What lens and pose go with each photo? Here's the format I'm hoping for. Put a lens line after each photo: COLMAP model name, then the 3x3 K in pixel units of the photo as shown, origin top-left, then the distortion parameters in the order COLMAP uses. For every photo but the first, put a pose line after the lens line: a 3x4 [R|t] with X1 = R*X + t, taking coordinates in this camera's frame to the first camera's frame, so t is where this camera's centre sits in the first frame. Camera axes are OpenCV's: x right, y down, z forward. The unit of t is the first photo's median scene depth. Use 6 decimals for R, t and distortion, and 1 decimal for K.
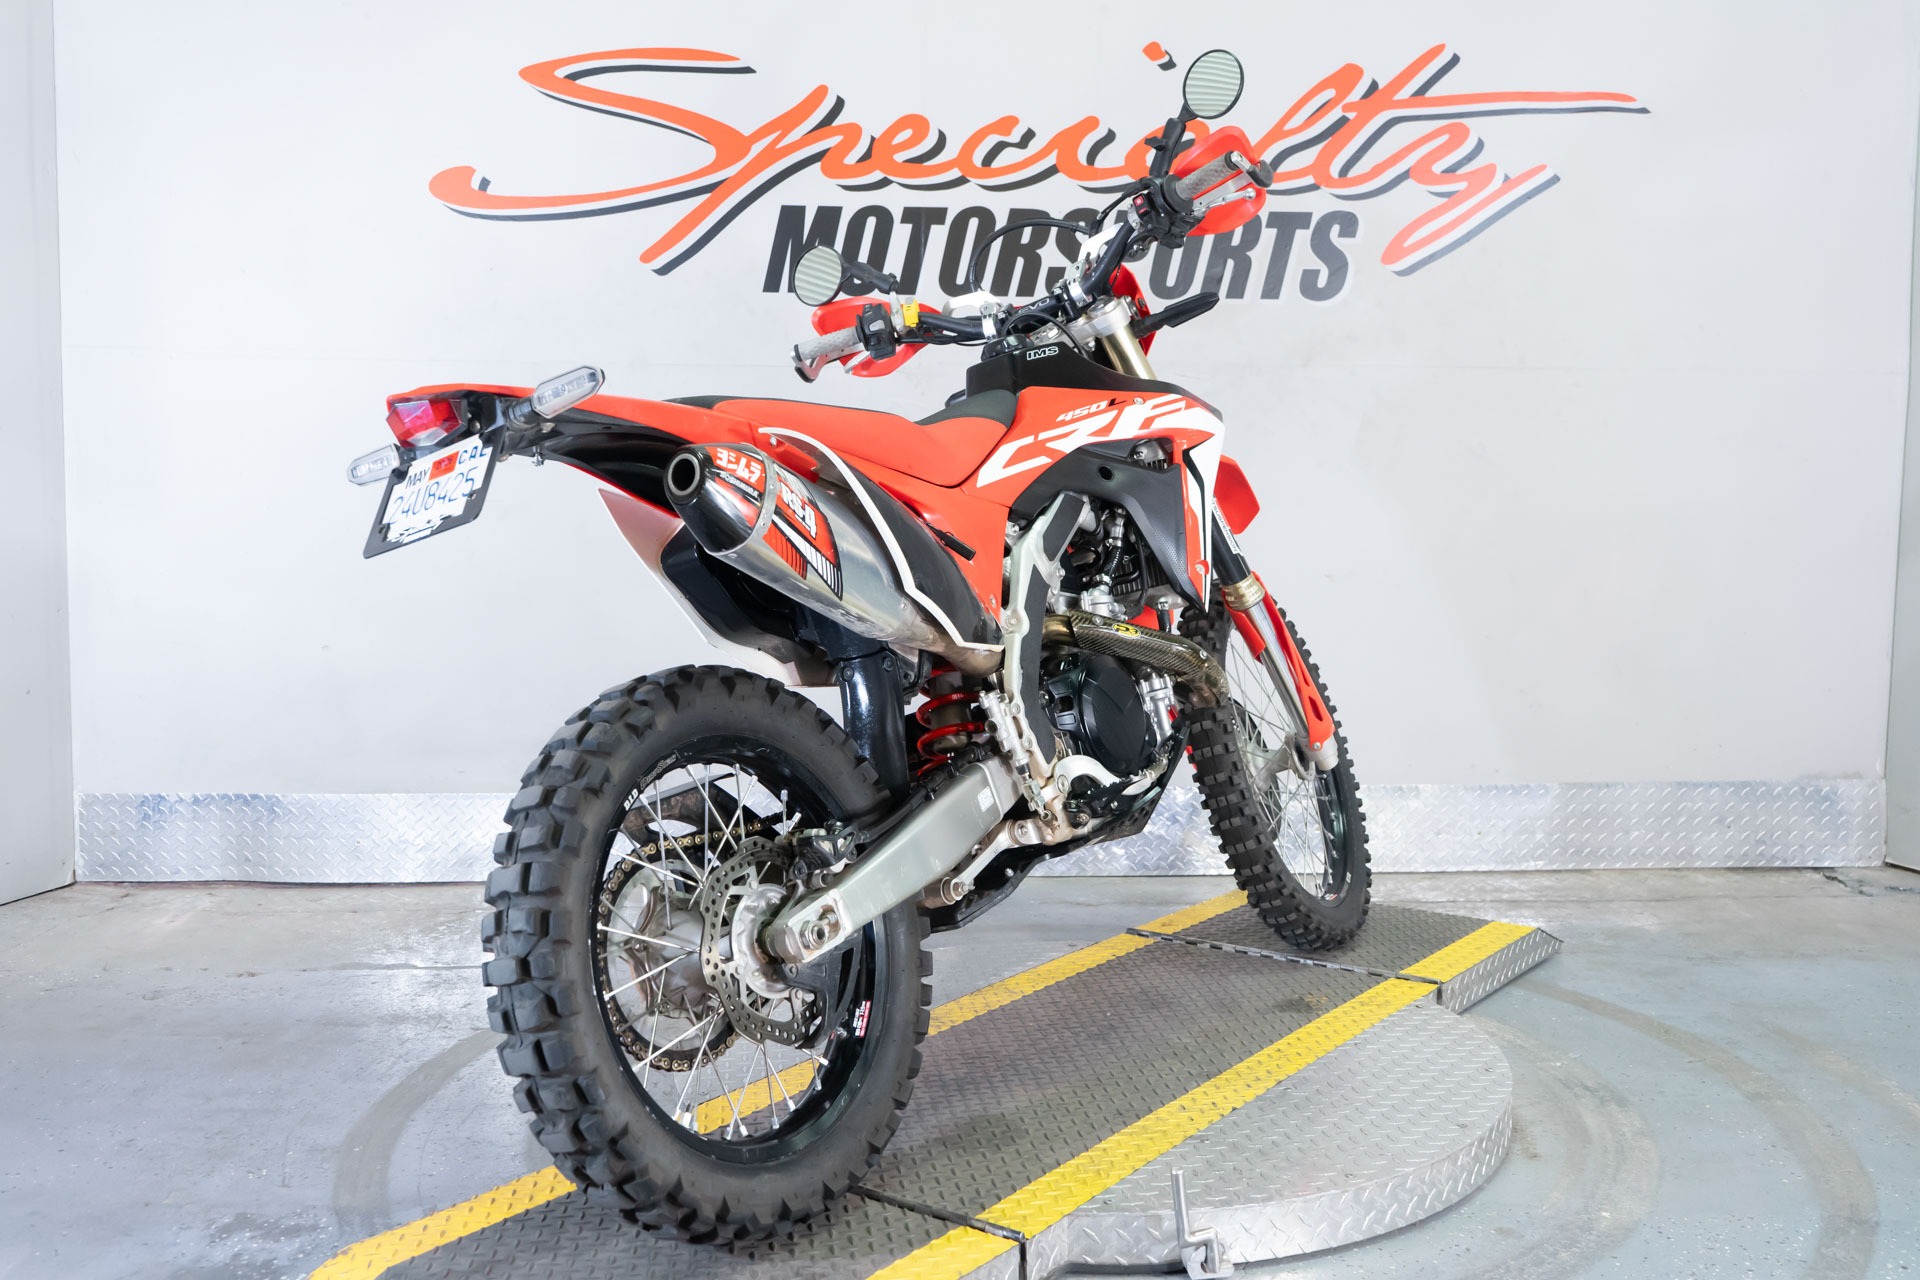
lens RADIAL K [[1875.9, 0, 960.0], [0, 1875.9, 640.0], [0, 0, 1]] dist [0.003038, 0.007696]
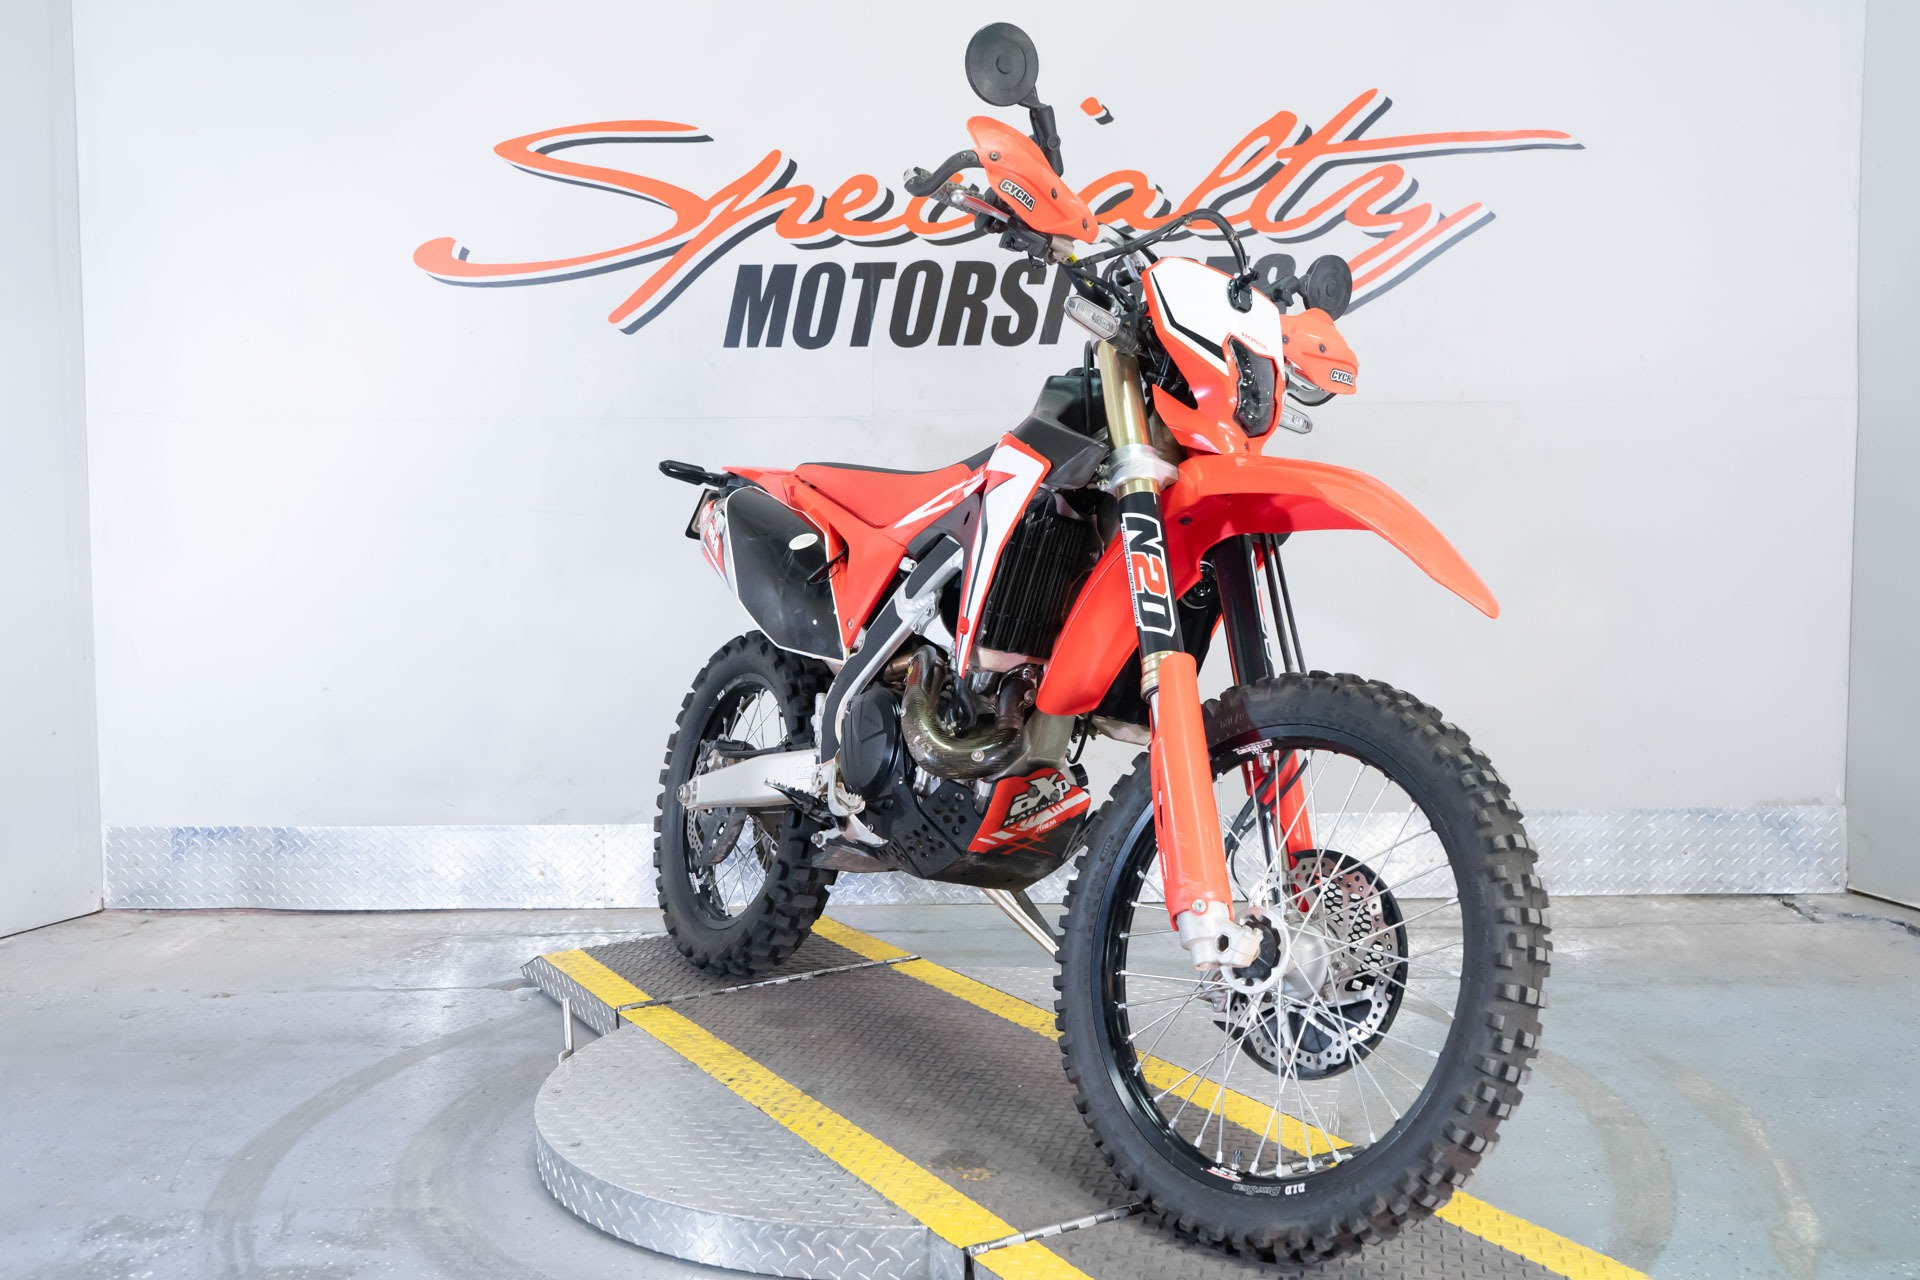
lens RADIAL K [[1835.5, 0, 960.0], [0, 1835.5, 640.0], [0, 0, 1]] dist [-0.002081, 0.018009]
pose [[0.996367, -0.012778, -0.084199, 0.112277], [0.011308, 0.999776, -0.017907, -0.001381], [0.084409, 0.016890, 0.996288, -0.012193]]
